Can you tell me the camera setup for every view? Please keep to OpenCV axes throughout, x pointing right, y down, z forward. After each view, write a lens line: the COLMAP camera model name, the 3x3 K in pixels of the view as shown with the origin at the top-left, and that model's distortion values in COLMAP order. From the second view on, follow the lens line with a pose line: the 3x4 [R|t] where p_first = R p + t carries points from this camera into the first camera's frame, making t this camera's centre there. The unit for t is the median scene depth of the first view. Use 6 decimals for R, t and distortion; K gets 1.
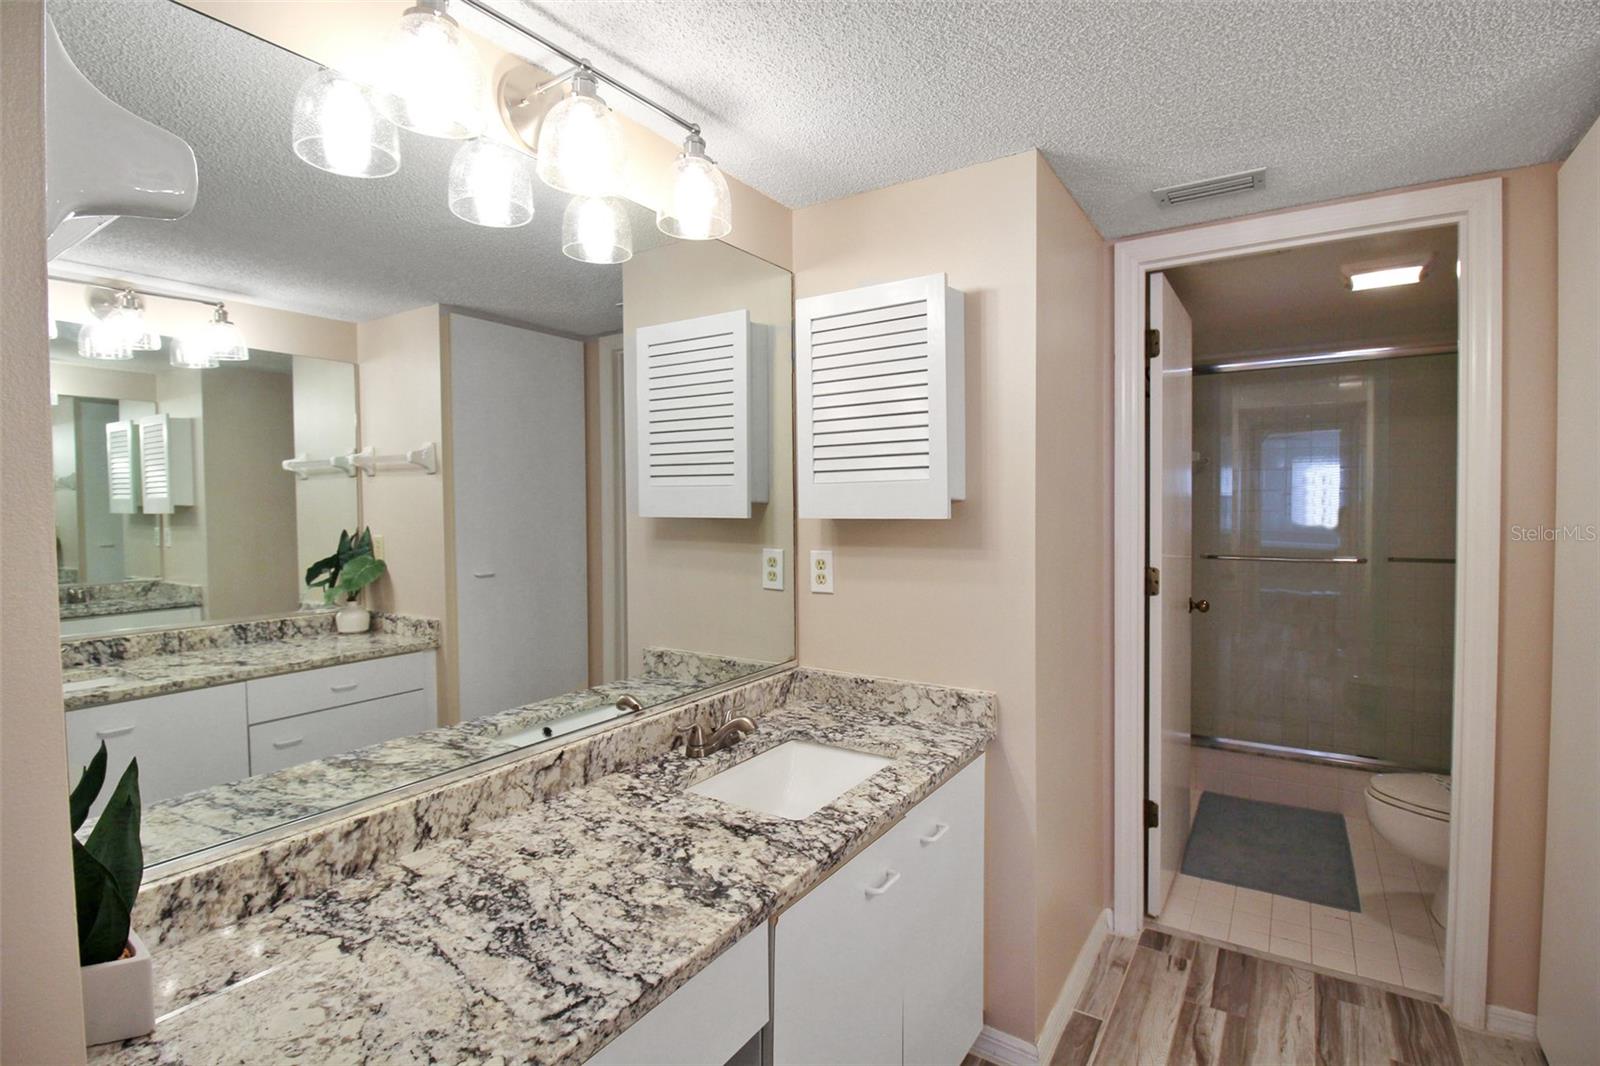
lens RADIAL K [[764.5, 0, 813.3], [0, 764.5, 528.1], [0, 0, 1]] dist [-0.000137, -0.012969]
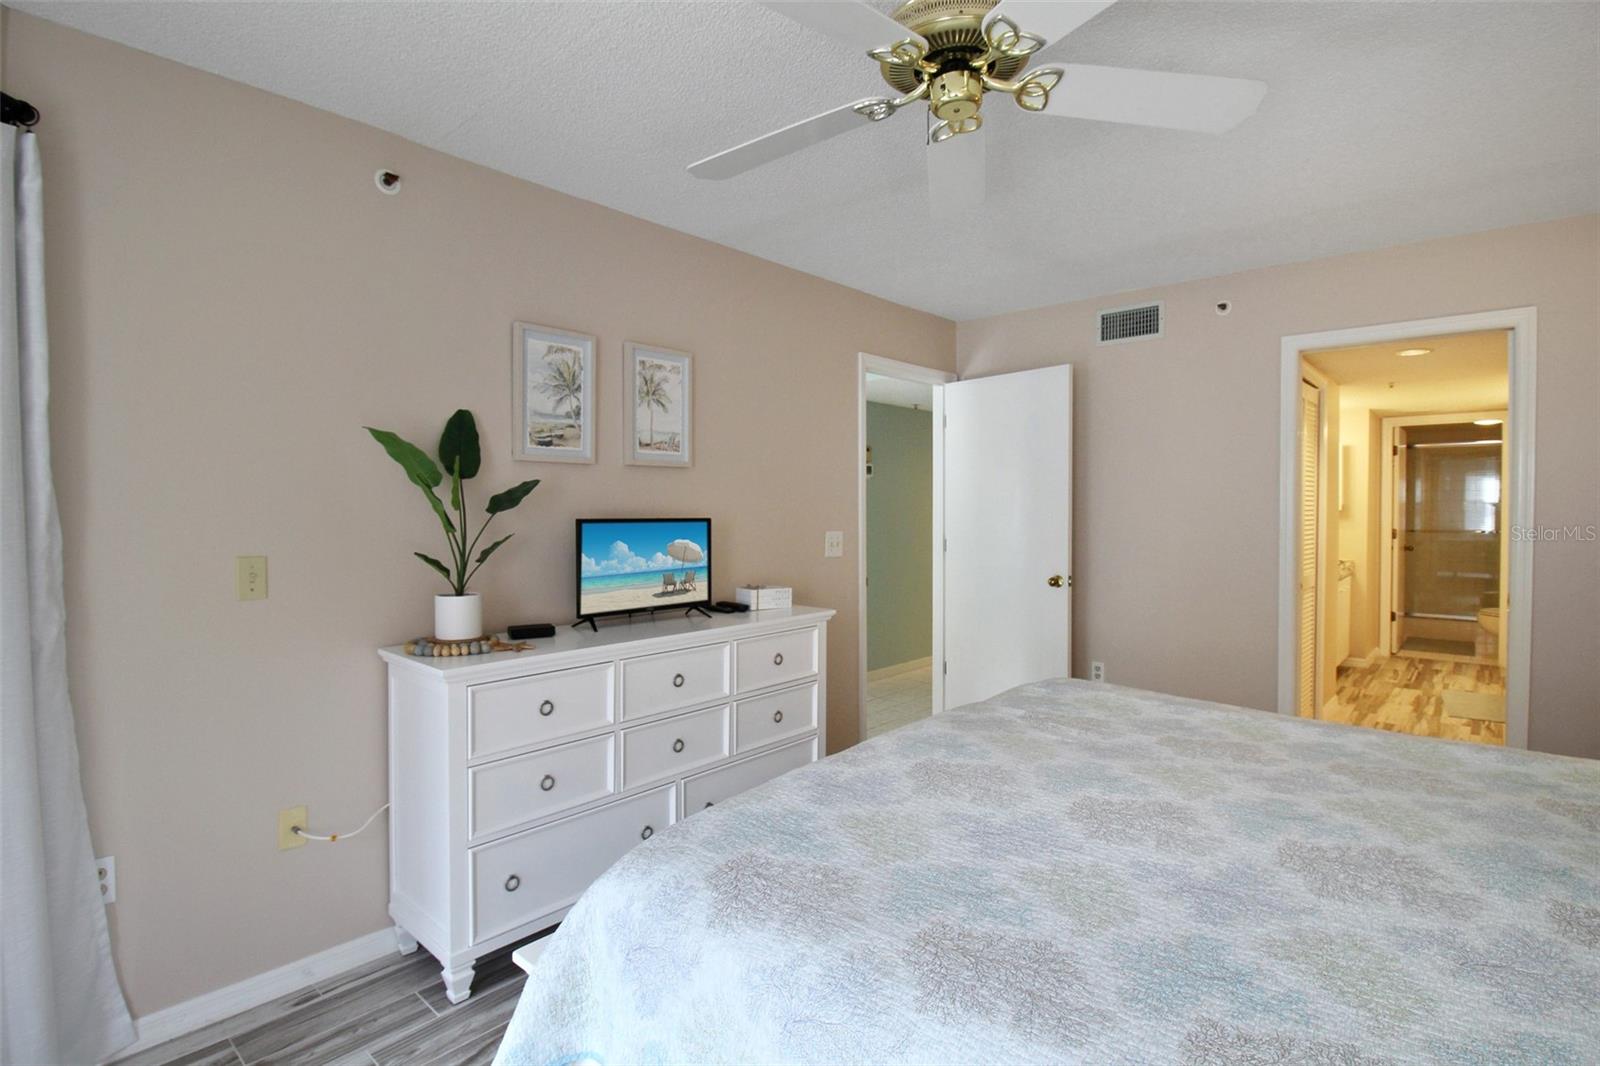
lens RADIAL K [[764.5, 0, 813.3], [0, 764.5, 528.1], [0, 0, 1]] dist [-0.000137, -0.012969]
pose [[0.987964, 0.011663, -0.154244, -1.265857], [-0.012343, 0.999918, -0.003450, 0.083850], [0.154191, 0.005312, 0.988027, -2.150665]]
